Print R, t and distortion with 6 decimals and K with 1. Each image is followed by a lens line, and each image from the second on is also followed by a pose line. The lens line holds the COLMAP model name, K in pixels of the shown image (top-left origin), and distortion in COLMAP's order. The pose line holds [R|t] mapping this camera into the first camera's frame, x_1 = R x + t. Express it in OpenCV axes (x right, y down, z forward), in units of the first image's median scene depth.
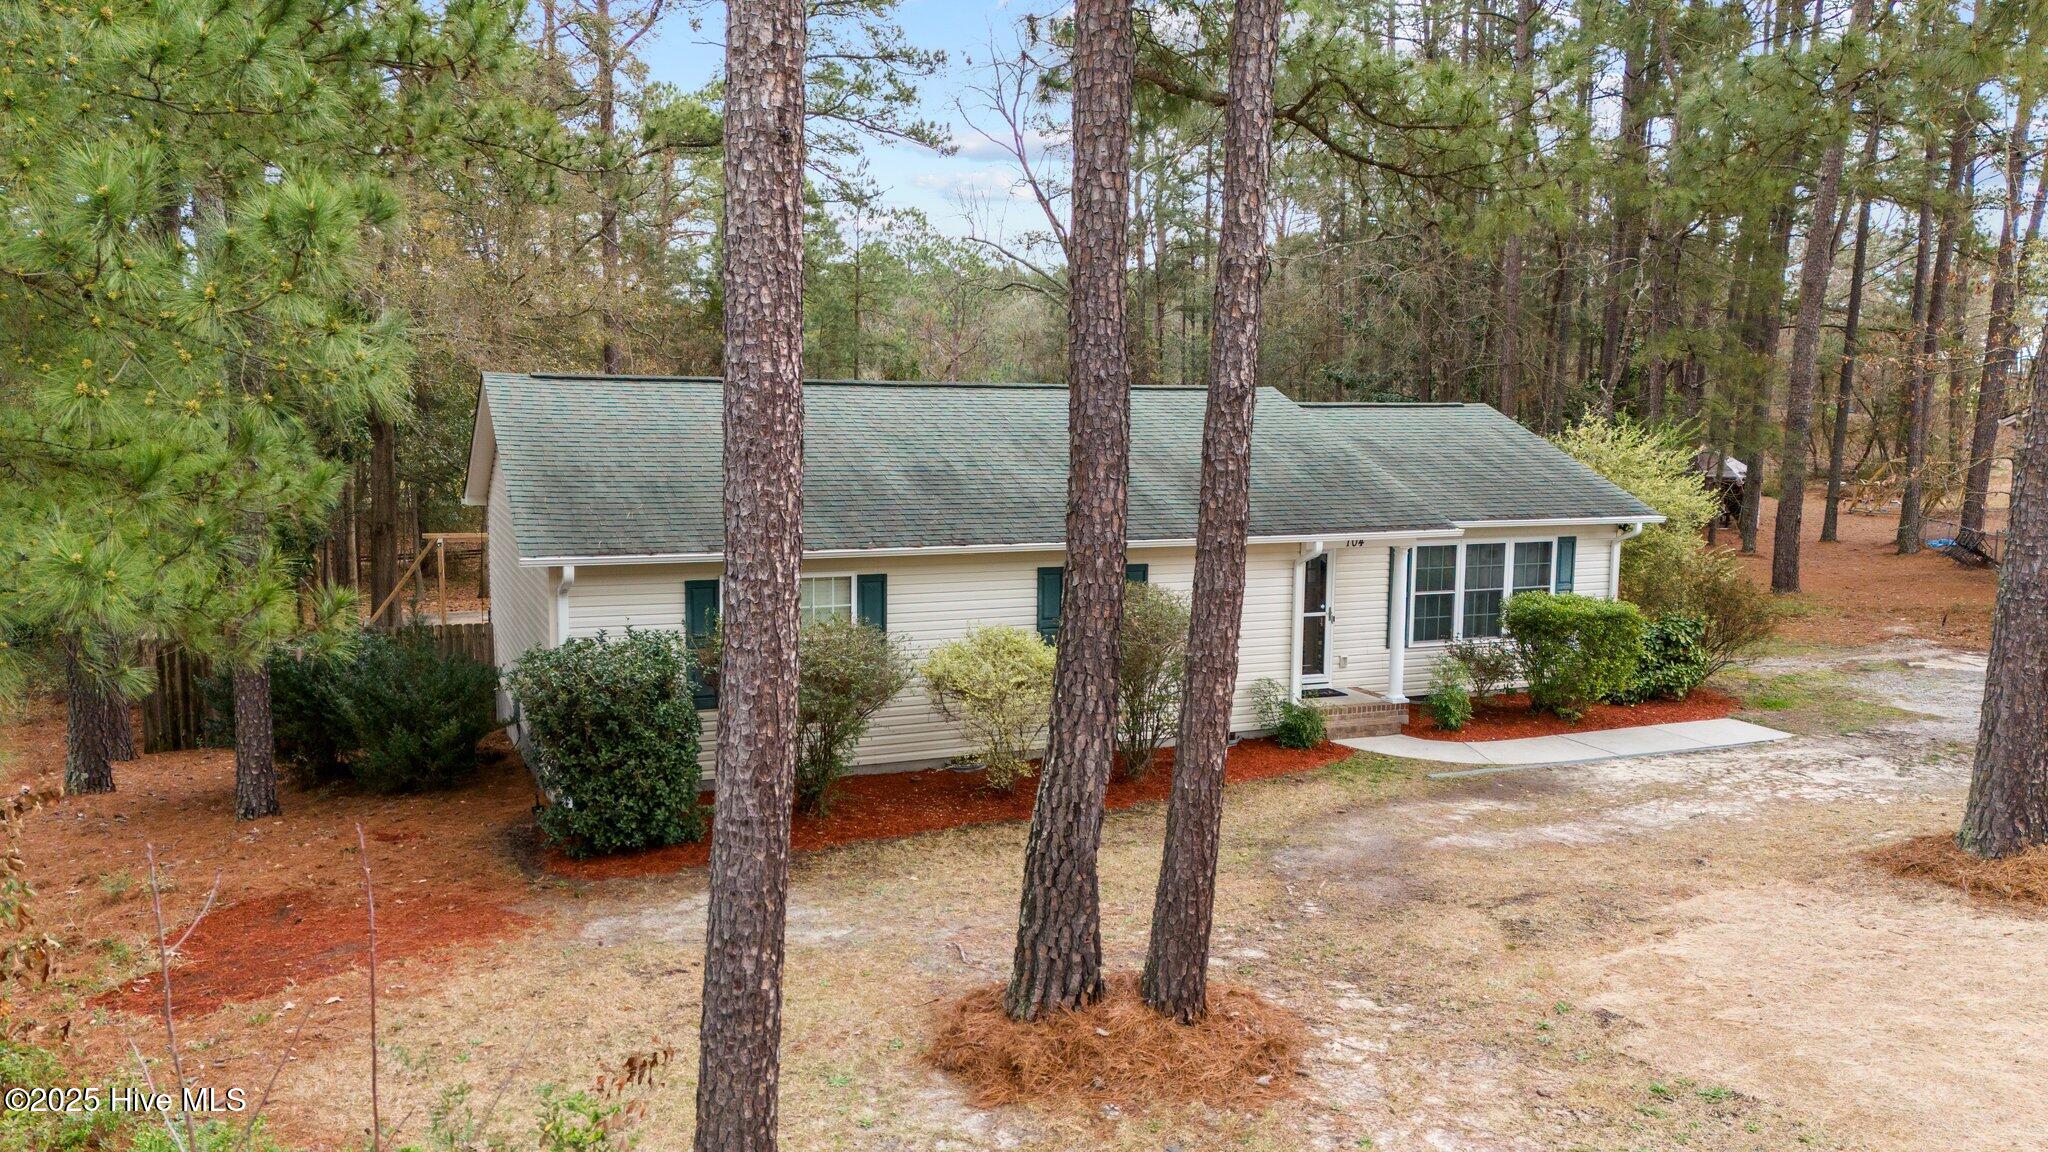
lens RADIAL K [[1492.6, 0, 1018.9], [0, 1492.6, 582.5], [0, 0, 1]] dist [0.086788, -0.088919]
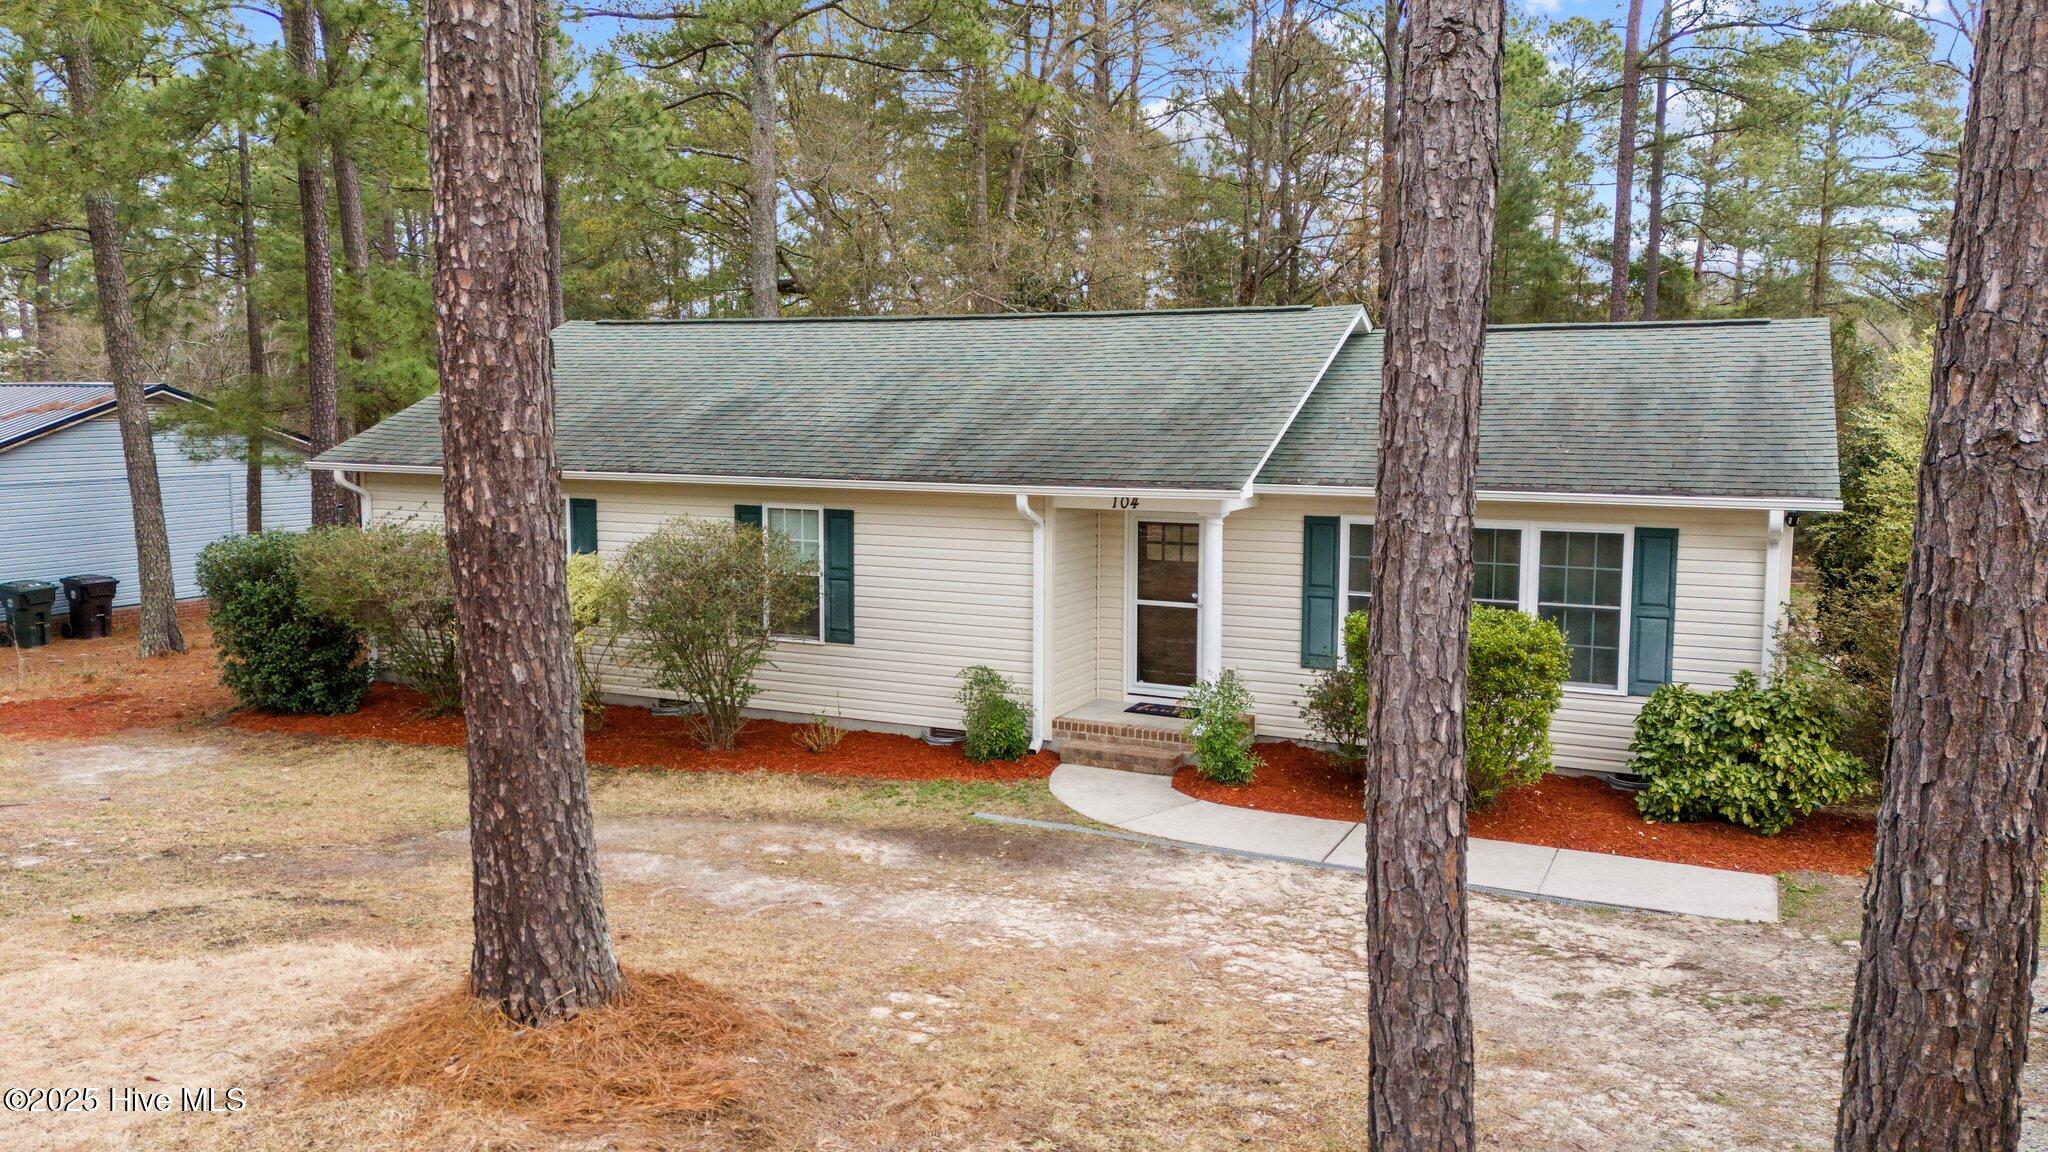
lens RADIAL K [[1501.6, 0, 1028.0], [0, 1501.6, 551.1], [0, 0, 1]] dist [0.086140, -0.086293]
pose [[0.656922, 0.067556, -0.750926, 0.959308], [-0.087408, 0.996086, 0.013146, -0.011192], [0.748875, 0.057001, 0.660256, 0.617411]]
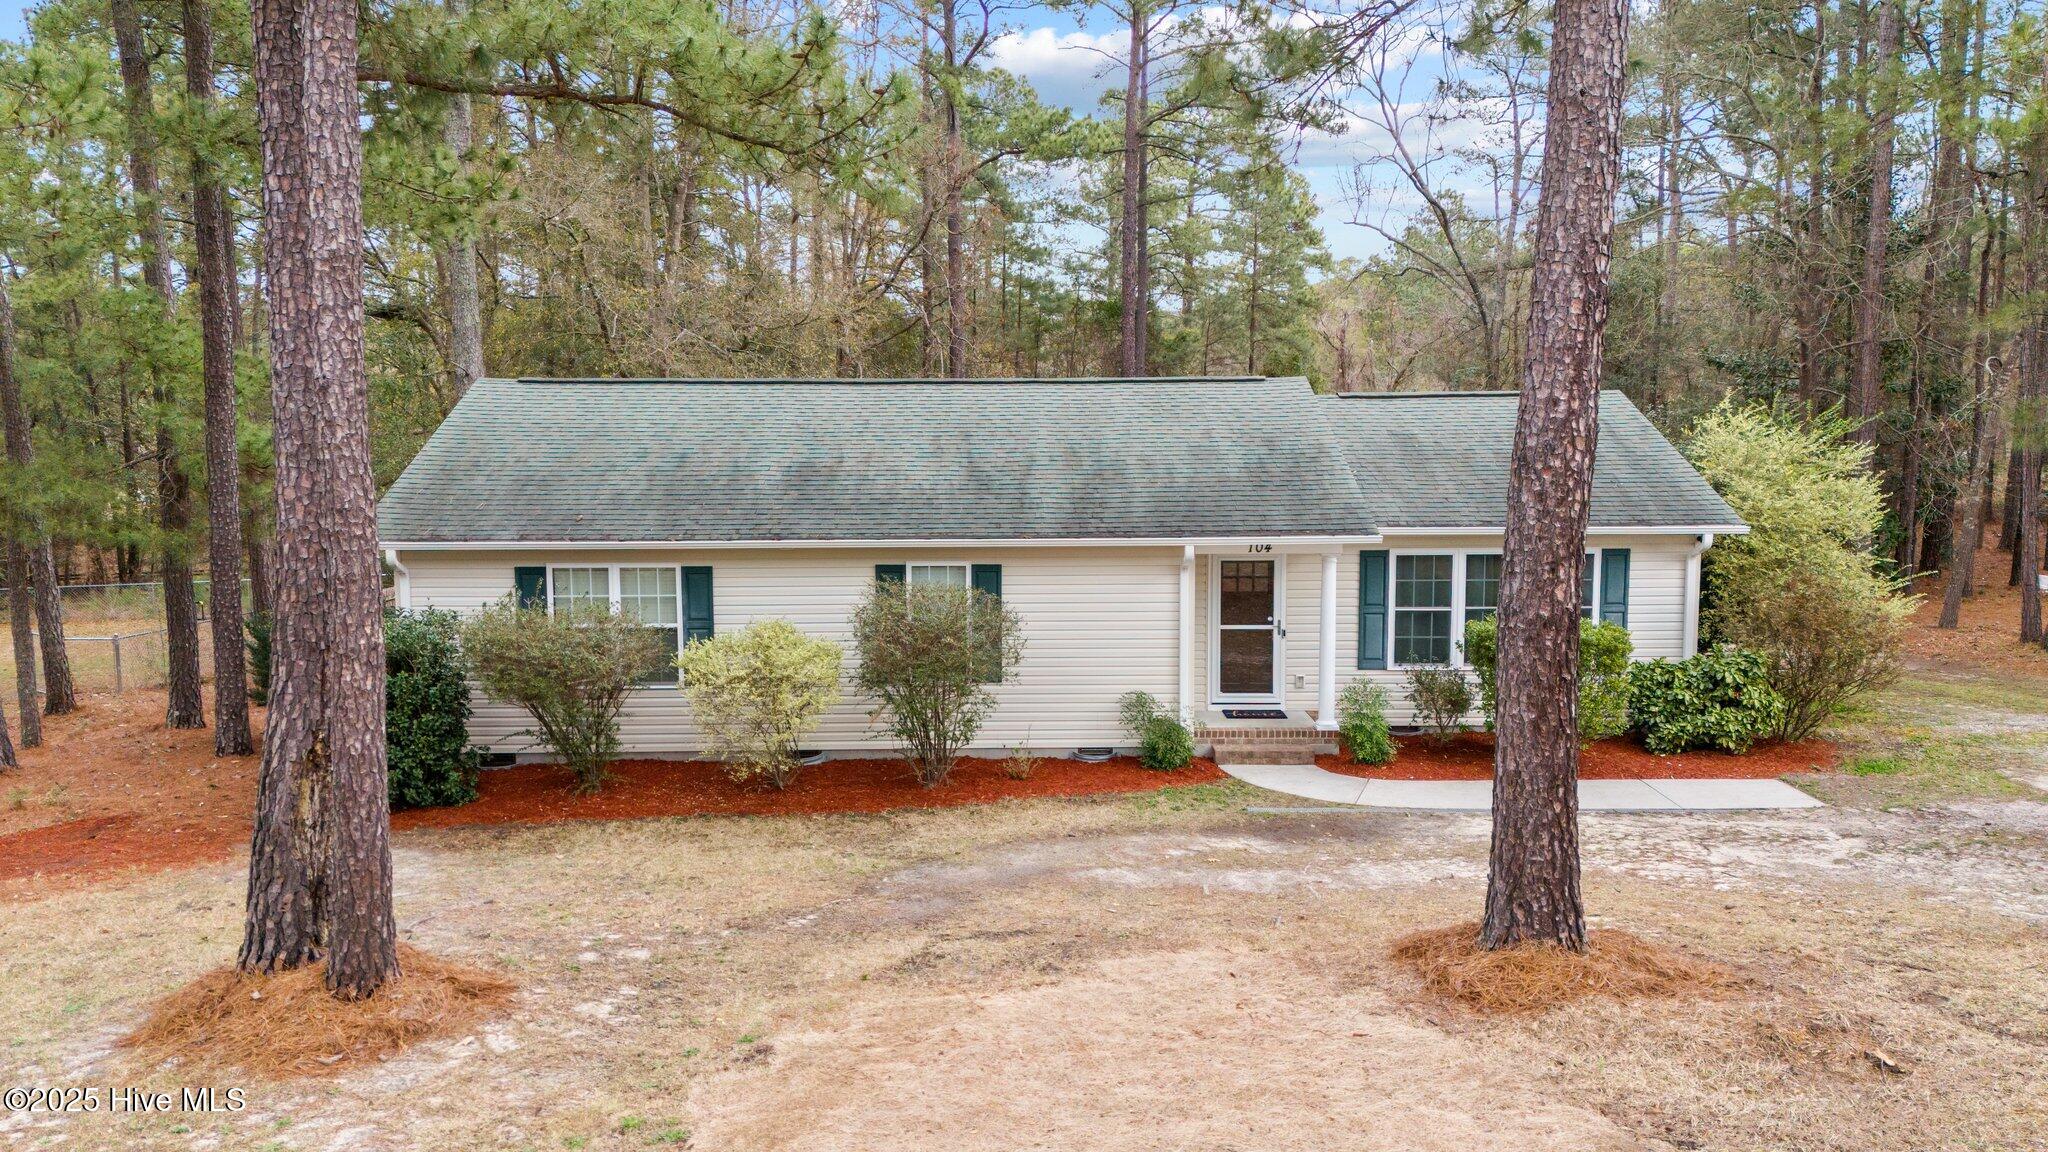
lens RADIAL K [[1529.0, 0, 1024.0], [0, 1529.0, 576.0], [0, 0, 1]] dist [0.092215, -0.088112]
pose [[0.921380, 0.029213, -0.387563, 0.580264], [-0.032153, 0.999482, -0.001101, -0.005541], [0.387331, 0.013475, 0.921842, 0.121692]]
